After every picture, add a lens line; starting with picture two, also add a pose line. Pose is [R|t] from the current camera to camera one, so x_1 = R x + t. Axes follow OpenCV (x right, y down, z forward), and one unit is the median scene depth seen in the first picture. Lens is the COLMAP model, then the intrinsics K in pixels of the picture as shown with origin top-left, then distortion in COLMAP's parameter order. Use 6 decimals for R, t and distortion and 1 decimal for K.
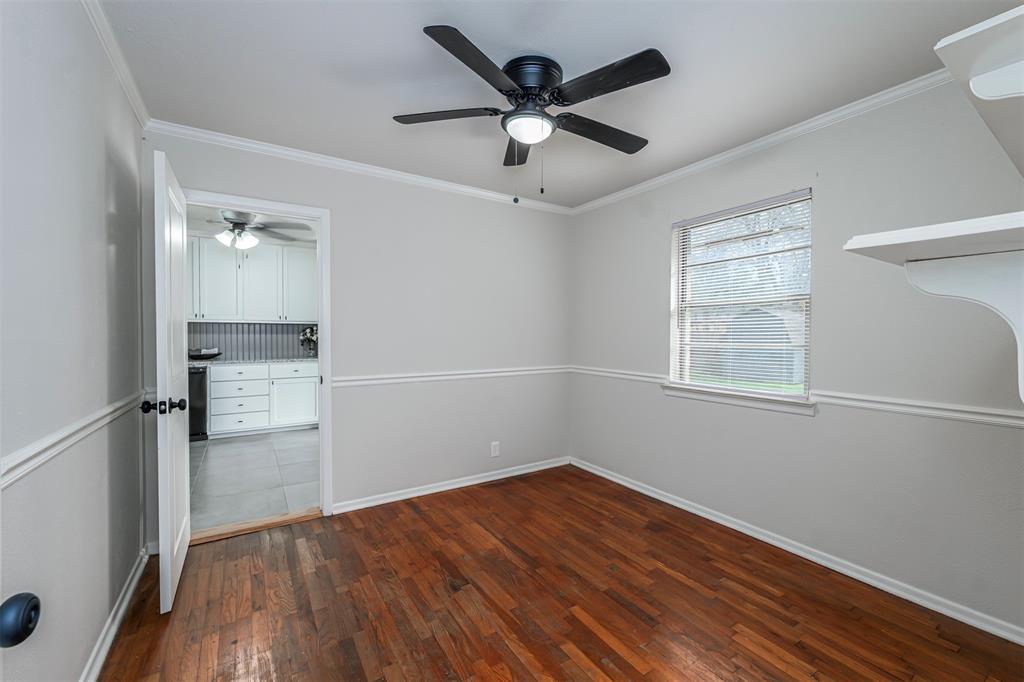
lens RADIAL K [[425.7, 0, 507.1], [0, 425.7, 340.2], [0, 0, 1]] dist [-0.001199, -0.000568]
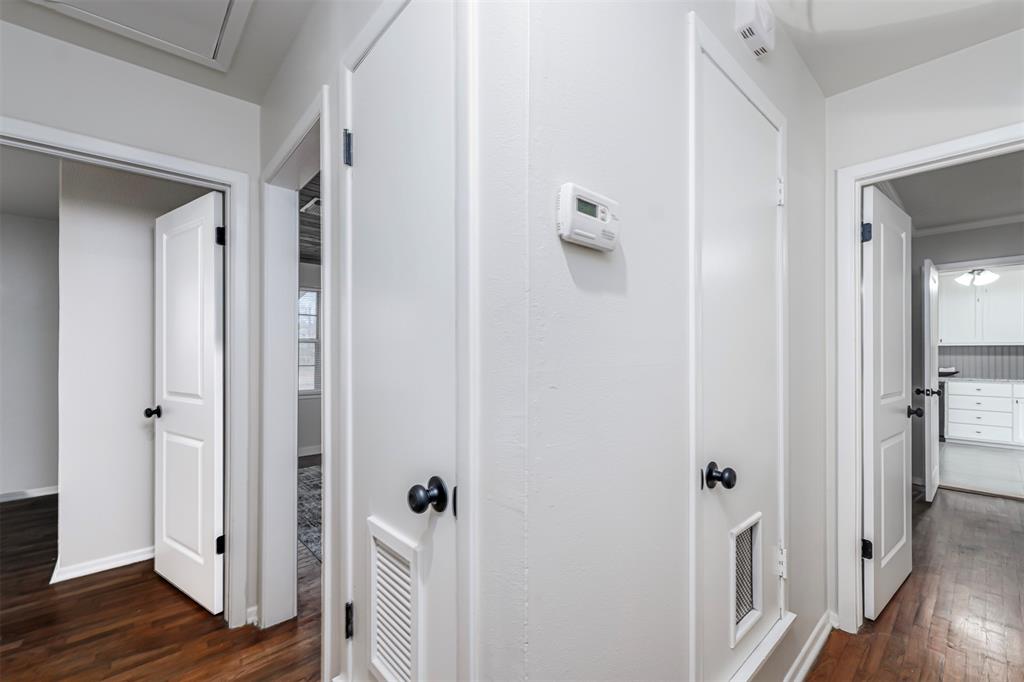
lens RADIAL K [[425.7, 0, 506.0], [0, 425.7, 346.6], [0, 0, 1]] dist [-0.001199, -0.000568]
pose [[0.171057, -0.010836, -0.985201, 0.296276], [-0.024251, 0.999590, -0.015205, 0.009615], [0.984963, 0.026493, 0.170725, -0.473374]]
